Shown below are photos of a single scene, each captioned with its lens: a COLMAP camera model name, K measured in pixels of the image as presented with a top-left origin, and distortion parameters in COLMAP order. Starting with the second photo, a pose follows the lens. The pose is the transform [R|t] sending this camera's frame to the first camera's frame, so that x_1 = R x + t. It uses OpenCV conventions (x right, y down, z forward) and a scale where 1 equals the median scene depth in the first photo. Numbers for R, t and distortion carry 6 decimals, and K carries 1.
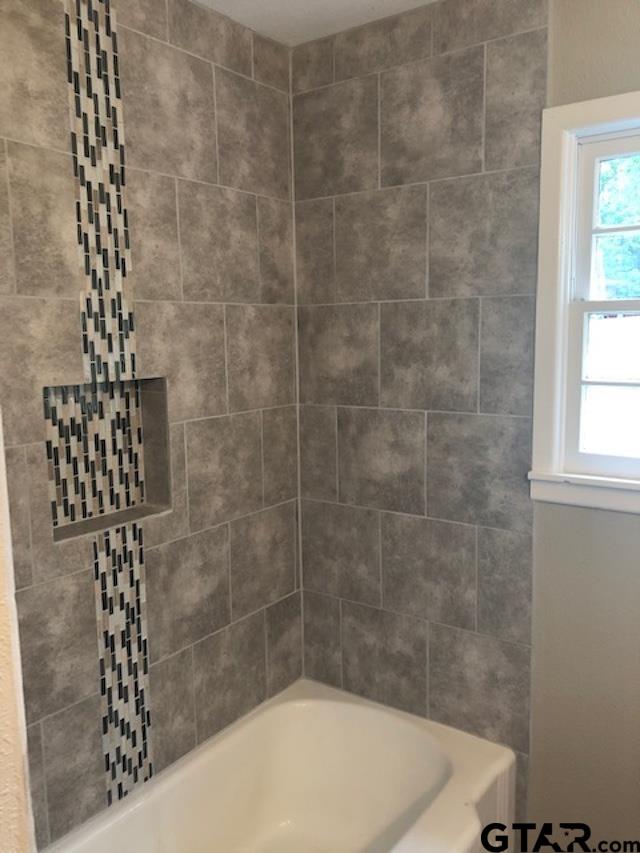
lens RADIAL K [[691.4, 0, 322.4], [0, 691.4, 422.6], [0, 0, 1]] dist [0.003955, 0.004379]
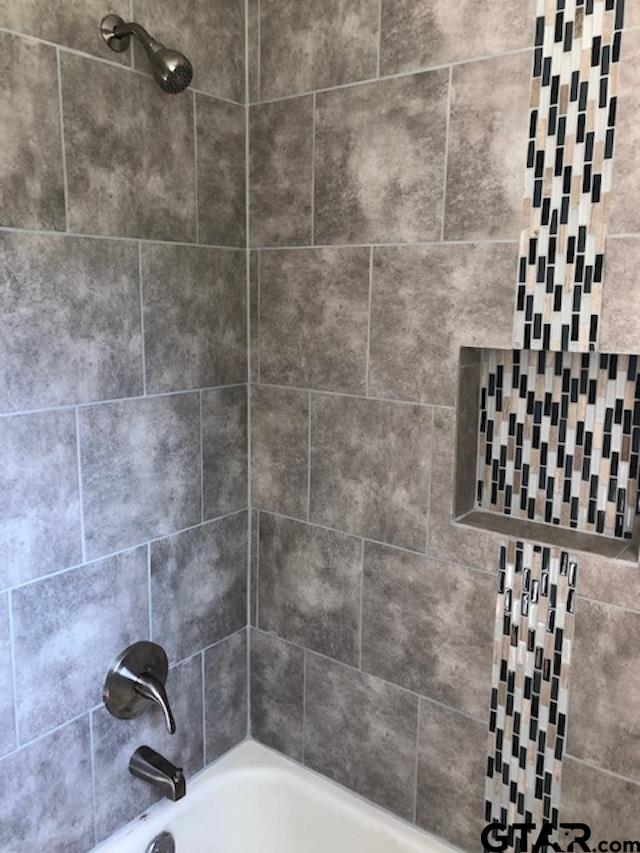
lens RADIAL K [[781.9, 0, 318.5], [0, 781.9, 429.8], [0, 0, 1]] dist [0.026410, 0.000088]
pose [[-0.074004, 0.192398, -0.978523, 0.548150], [-0.134062, 0.970387, 0.200937, -0.112552], [0.988206, 0.146053, -0.046019, 0.805051]]
